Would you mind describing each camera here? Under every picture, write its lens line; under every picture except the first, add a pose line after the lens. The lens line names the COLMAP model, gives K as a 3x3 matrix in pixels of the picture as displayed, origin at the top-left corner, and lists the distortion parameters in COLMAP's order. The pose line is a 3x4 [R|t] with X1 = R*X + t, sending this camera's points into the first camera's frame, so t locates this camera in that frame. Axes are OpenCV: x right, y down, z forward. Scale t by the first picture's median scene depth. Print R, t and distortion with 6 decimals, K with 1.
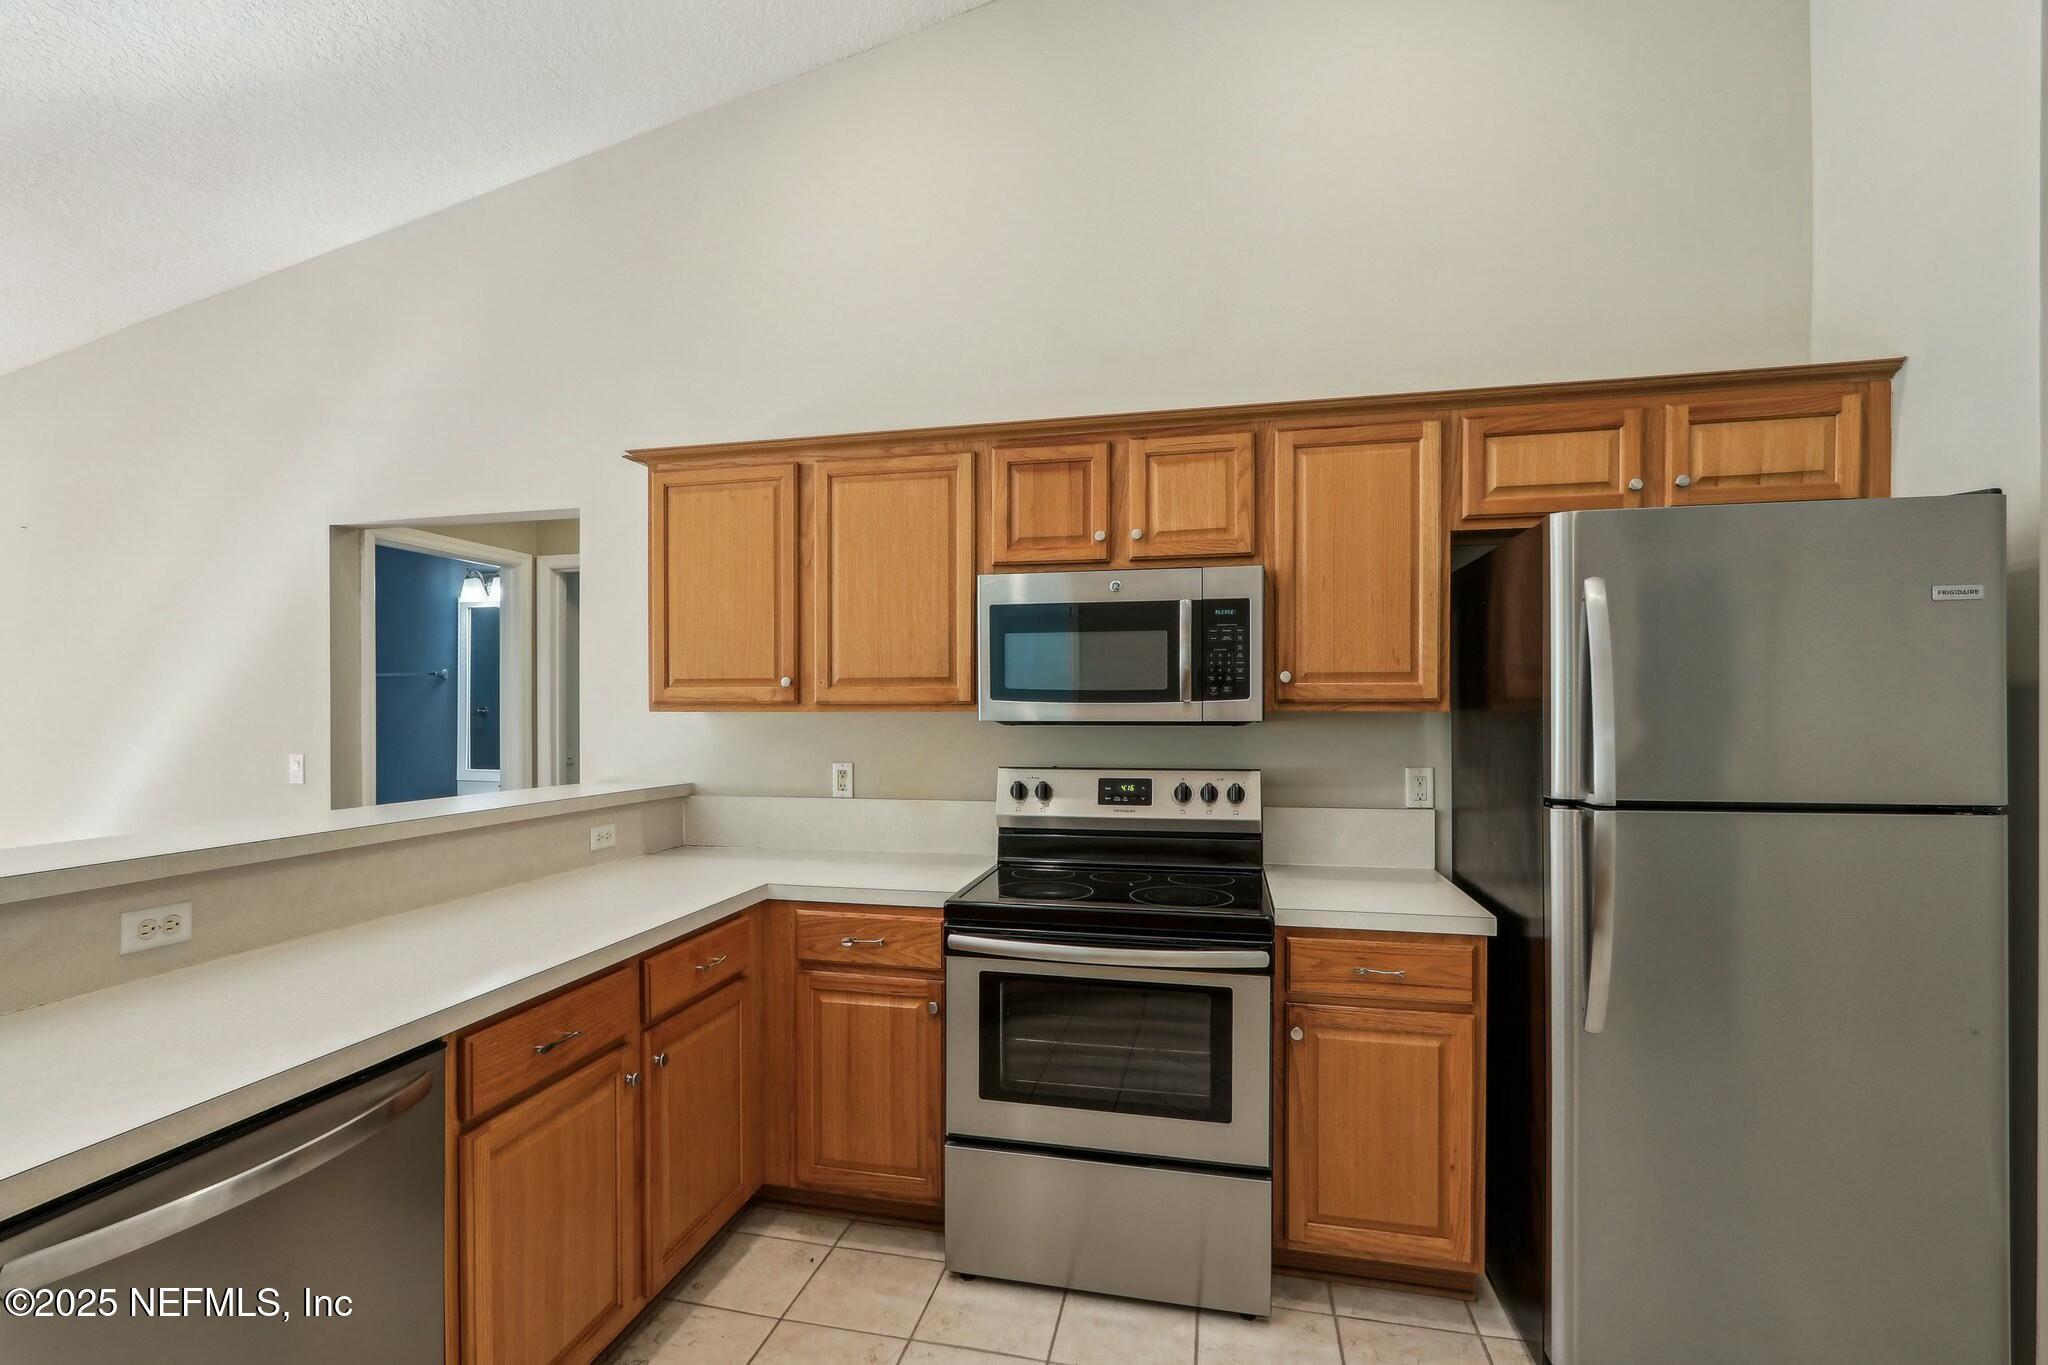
lens RADIAL K [[959.1, 0, 991.3], [0, 959.1, 712.4], [0, 0, 1]] dist [-0.011534, 0.002771]
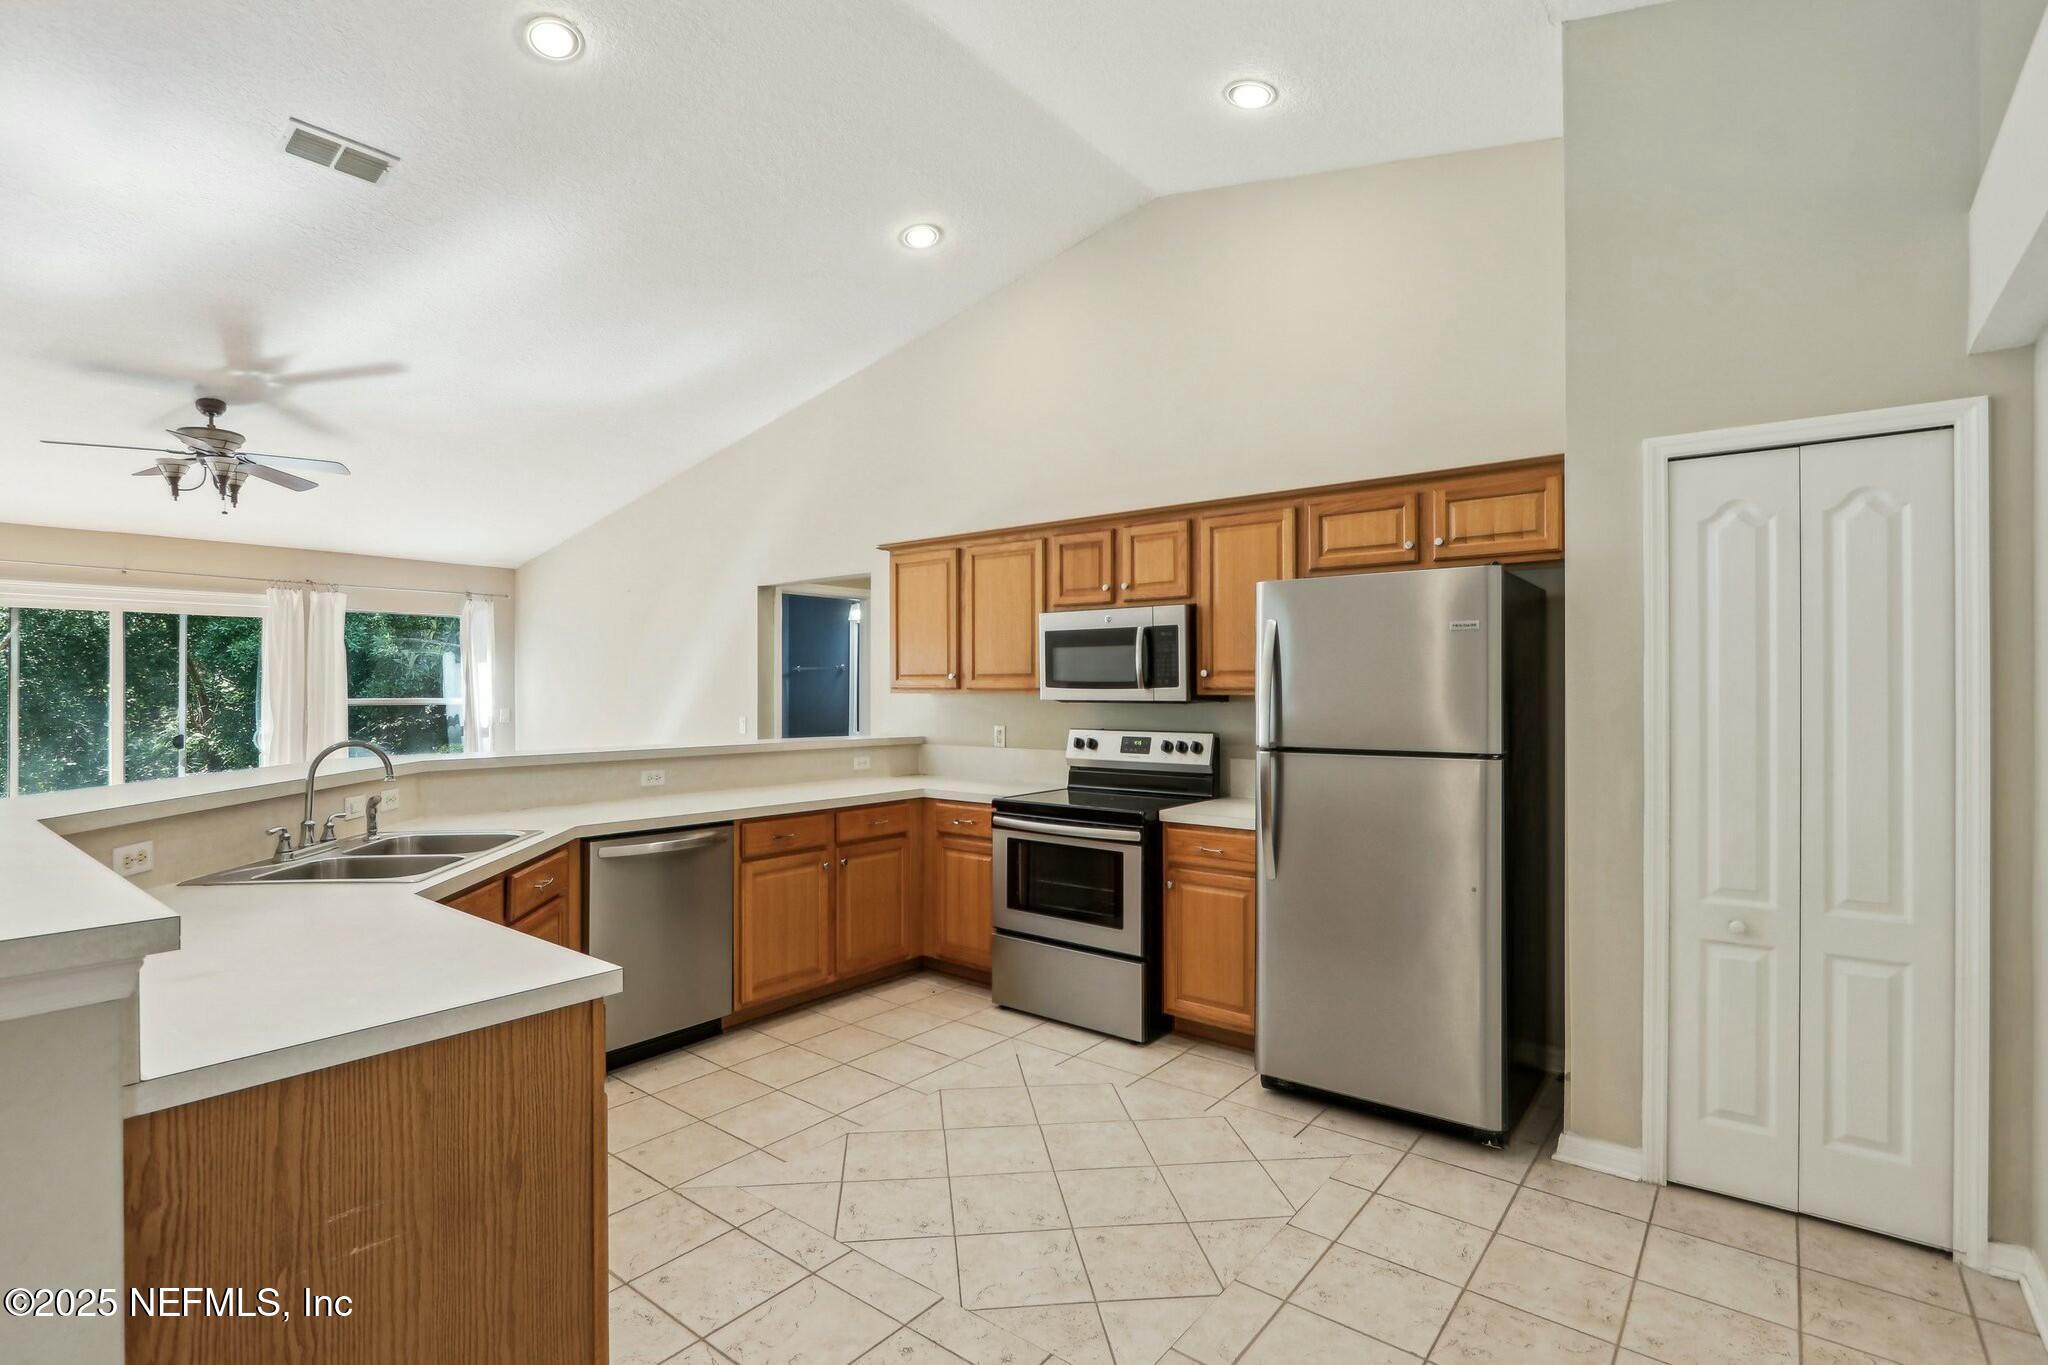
lens RADIAL K [[959.1, 0, 989.2], [0, 959.1, 687.9], [0, 0, 1]] dist [-0.011534, 0.002771]
pose [[0.900392, 0.001944, -0.435075, 0.655109], [-0.005000, 0.999970, -0.005881, -0.001565], [0.435050, 0.007471, 0.900375, -0.571928]]
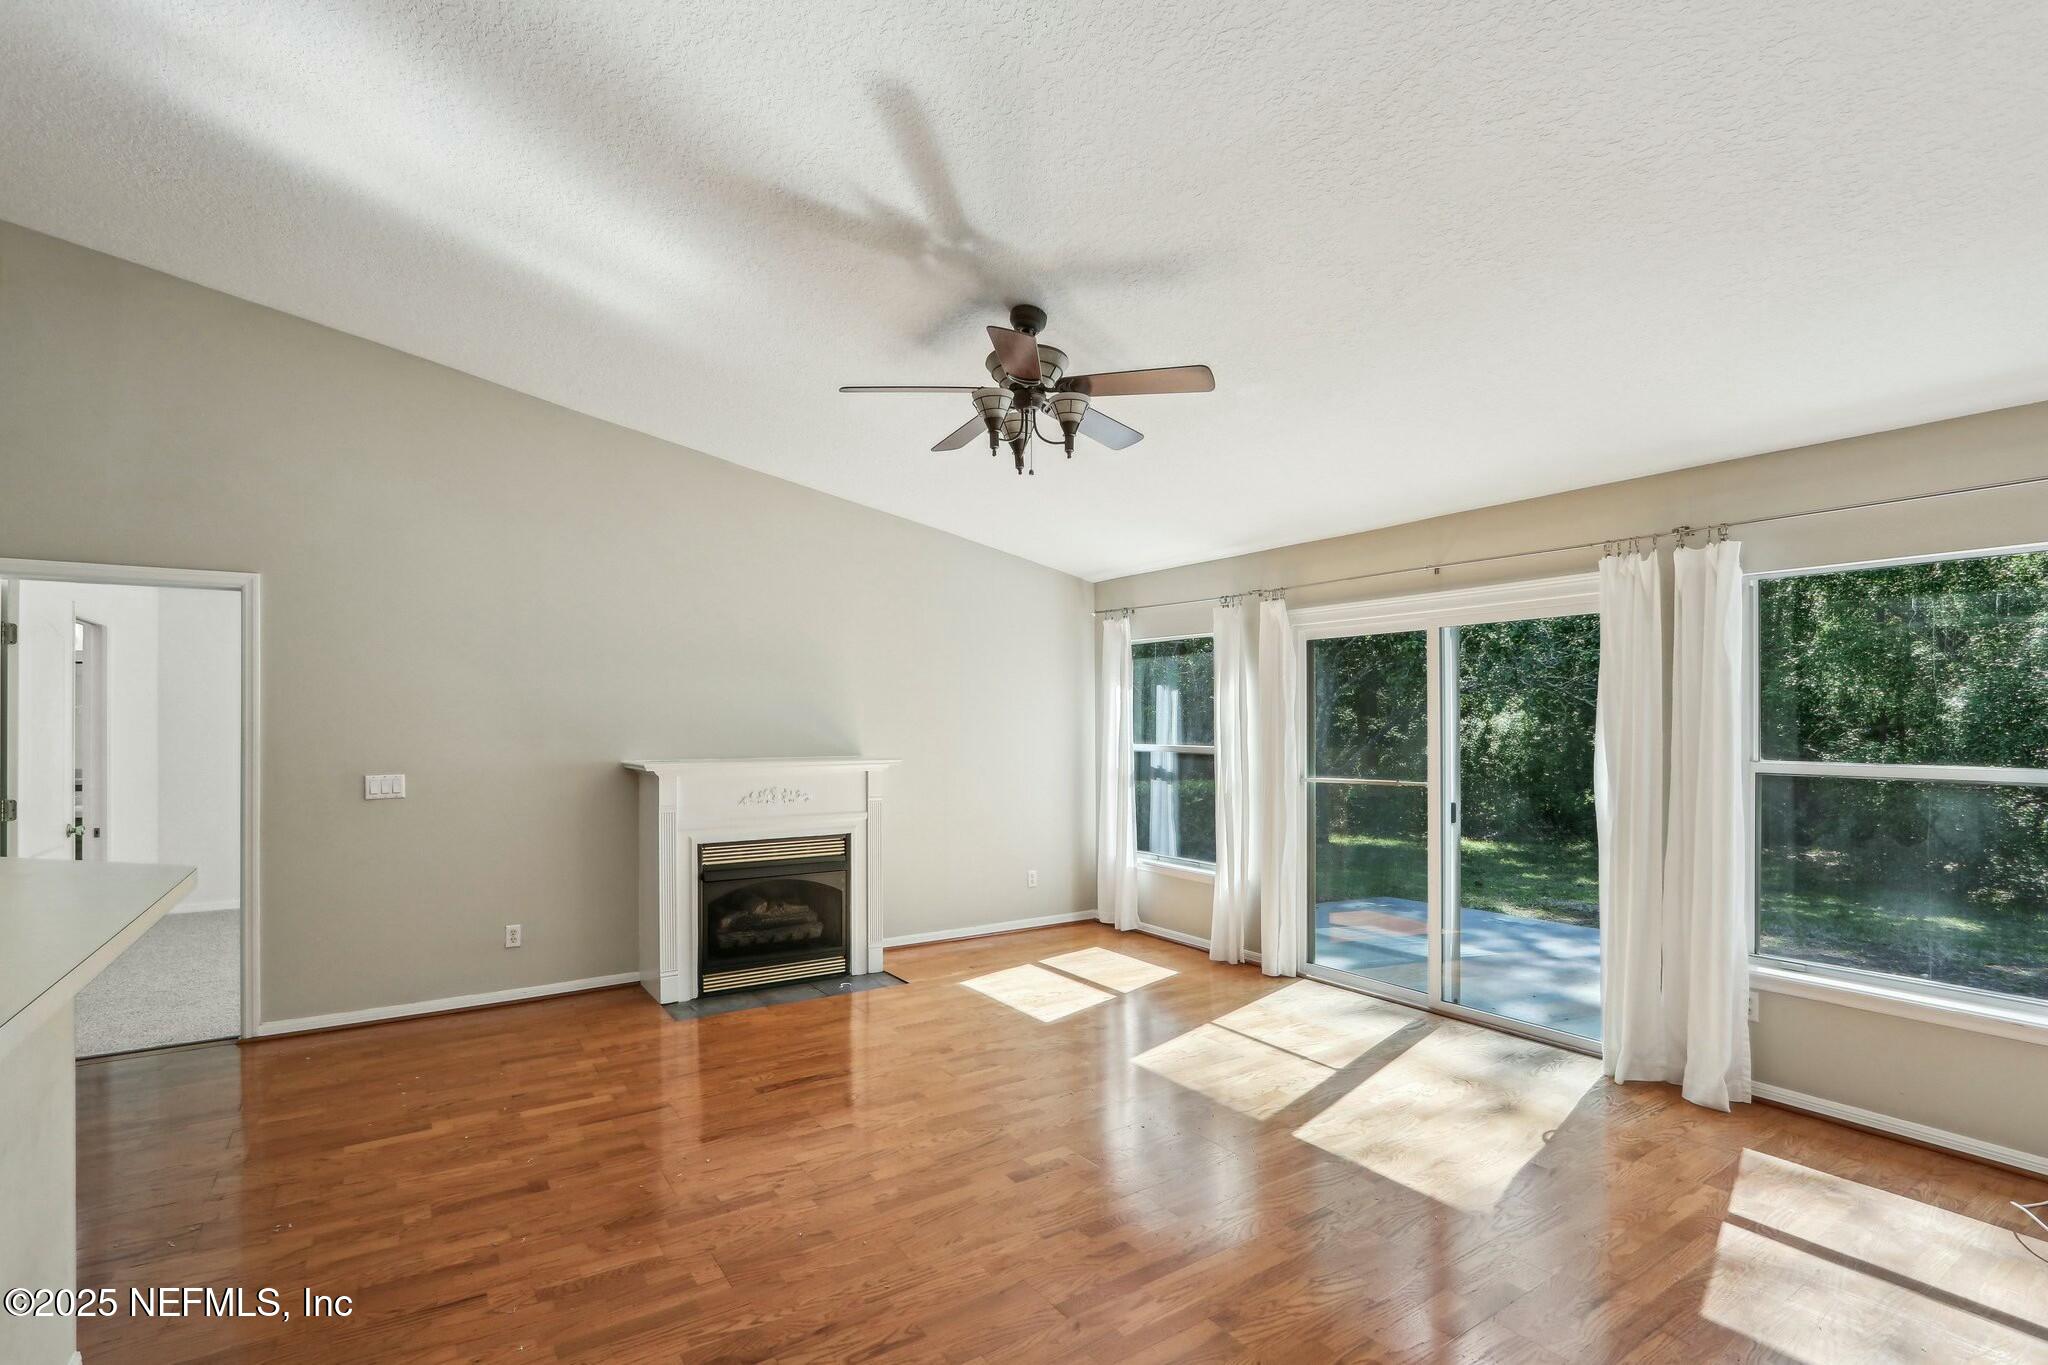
lens RADIAL K [[959.1, 0, 1026.1], [0, 959.1, 730.4], [0, 0, 1]] dist [-0.011534, 0.002771]
pose [[-0.678427, 0.011328, -0.734581, -0.669127], [-0.001981, 0.999849, 0.017248, -0.044011], [0.734665, 0.013156, -0.678302, 1.380994]]
